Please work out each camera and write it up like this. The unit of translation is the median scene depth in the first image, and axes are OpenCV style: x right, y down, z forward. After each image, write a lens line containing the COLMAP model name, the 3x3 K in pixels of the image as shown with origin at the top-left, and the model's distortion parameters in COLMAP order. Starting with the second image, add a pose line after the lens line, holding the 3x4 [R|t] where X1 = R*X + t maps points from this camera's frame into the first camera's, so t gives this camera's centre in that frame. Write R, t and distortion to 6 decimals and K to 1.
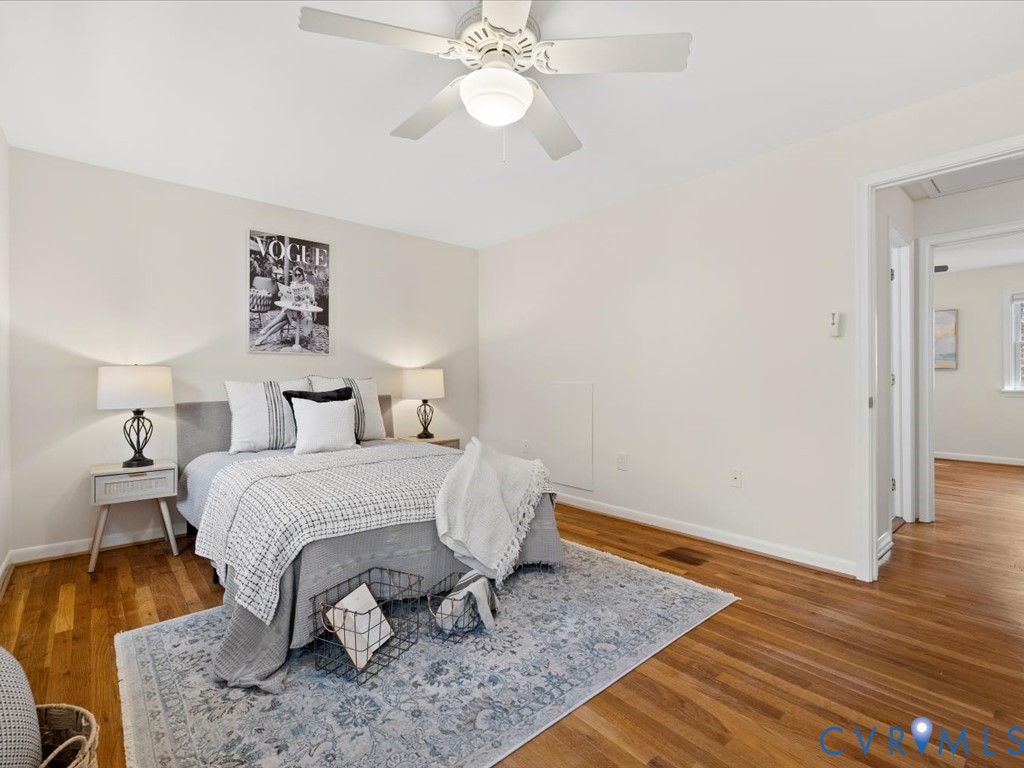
lens RADIAL K [[486.0, 0, 512.4], [0, 486.0, 380.3], [0, 0, 1]] dist [0.000714, 0.000024]
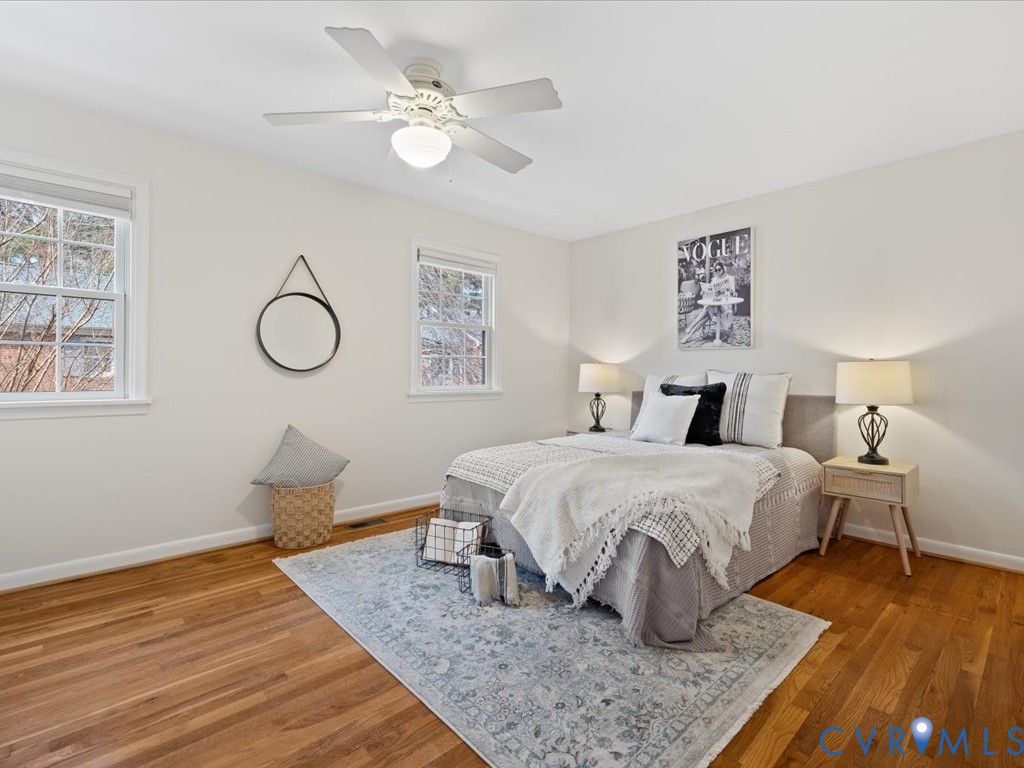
lens RADIAL K [[486.0, 0, 501.2], [0, 486.0, 364.6], [0, 0, 1]] dist [0.000714, 0.000024]
pose [[0.005949, -0.015106, -0.999868, 0.565031], [-0.013108, 0.999799, -0.015183, -0.000548], [0.999896, 0.013196, 0.005750, 0.560385]]
